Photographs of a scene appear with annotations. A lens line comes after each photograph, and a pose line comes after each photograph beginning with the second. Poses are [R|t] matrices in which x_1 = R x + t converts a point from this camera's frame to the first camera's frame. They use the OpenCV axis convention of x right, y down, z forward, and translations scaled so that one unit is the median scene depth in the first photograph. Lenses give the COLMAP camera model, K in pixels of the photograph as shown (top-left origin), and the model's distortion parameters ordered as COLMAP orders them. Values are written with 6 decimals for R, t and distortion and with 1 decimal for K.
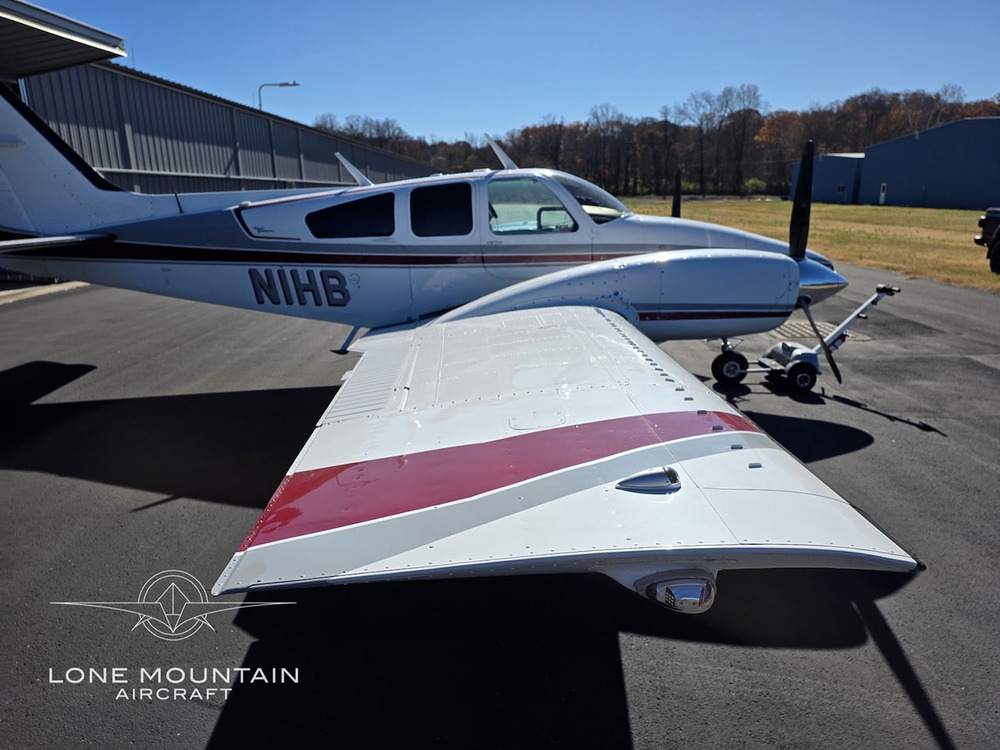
lens RADIAL K [[668.4, 0, 500.0], [0, 668.4, 375.0], [0, 0, 1]] dist [0.008313, 0.003555]
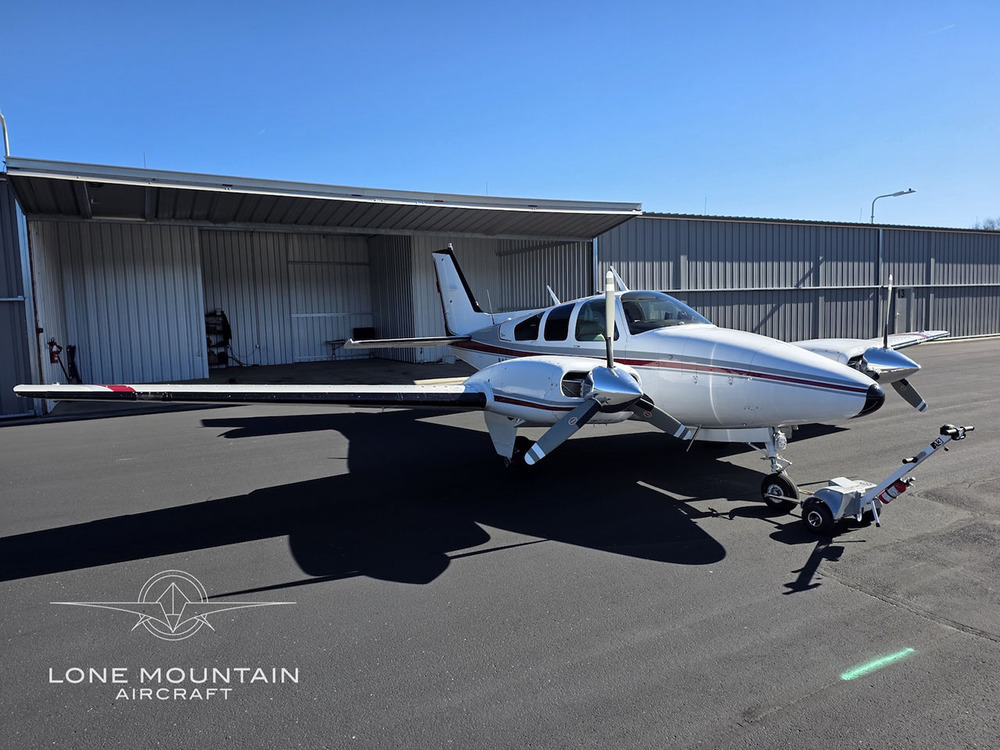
lens RADIAL K [[668.4, 0, 500.0], [0, 668.4, 375.0], [0, 0, 1]] dist [0.008313, 0.003555]
pose [[0.492957, 0.070419, -0.867199, 0.990396], [-0.200132, 0.979170, -0.034254, -0.062808], [0.846723, 0.190441, 0.496782, 0.202816]]
